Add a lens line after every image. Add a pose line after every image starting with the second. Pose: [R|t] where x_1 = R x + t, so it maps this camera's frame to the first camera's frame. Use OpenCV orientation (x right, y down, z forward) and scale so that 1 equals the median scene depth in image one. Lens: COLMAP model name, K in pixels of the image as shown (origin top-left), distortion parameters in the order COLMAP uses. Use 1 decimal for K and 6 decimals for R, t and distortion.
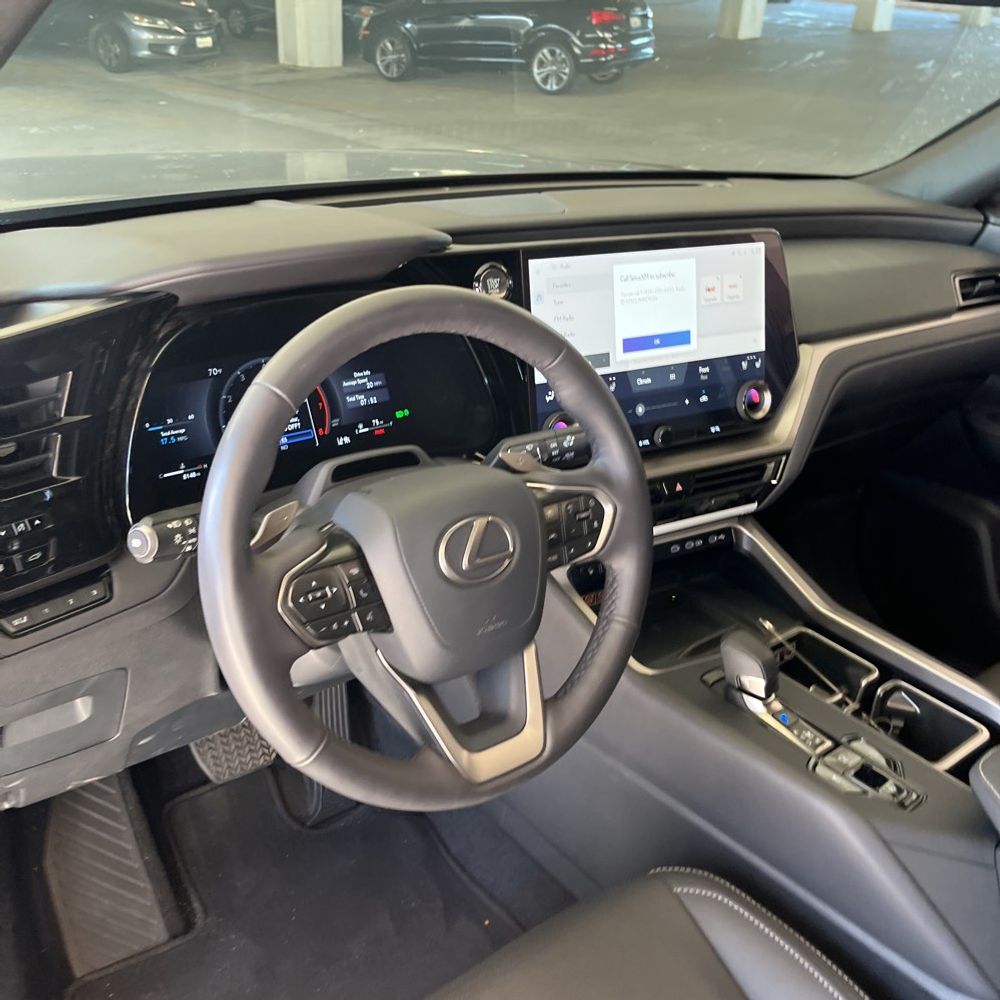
lens RADIAL K [[1071.1, 0, 500.0], [0, 1071.1, 500.0], [0, 0, 1]] dist [0.101161, -0.338741]
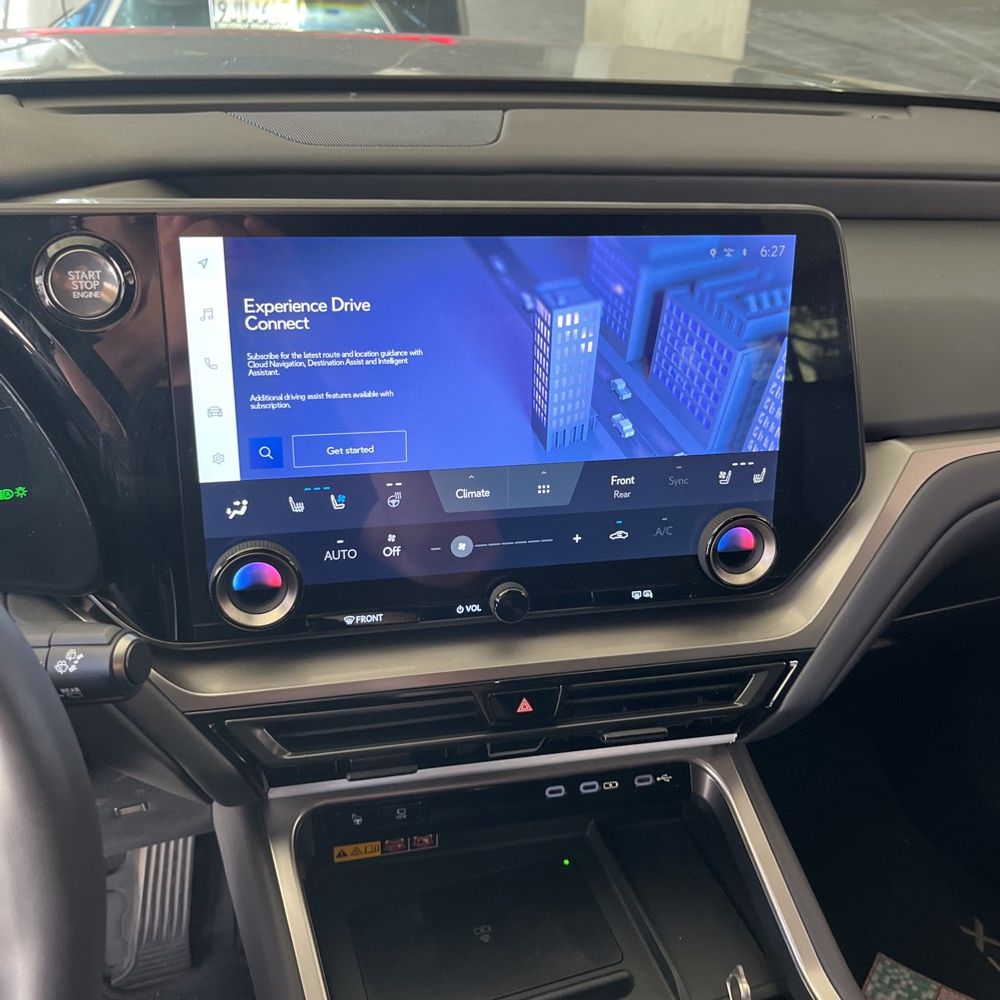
lens RADIAL K [[1071.1, 0, 500.0], [0, 1071.1, 500.0], [0, 0, 1]] dist [0.101161, -0.338741]
pose [[0.943595, 0.155950, -0.292076, 0.296176], [-0.136841, 0.986949, 0.084885, -0.153347], [0.301502, -0.040129, 0.952621, 0.528422]]
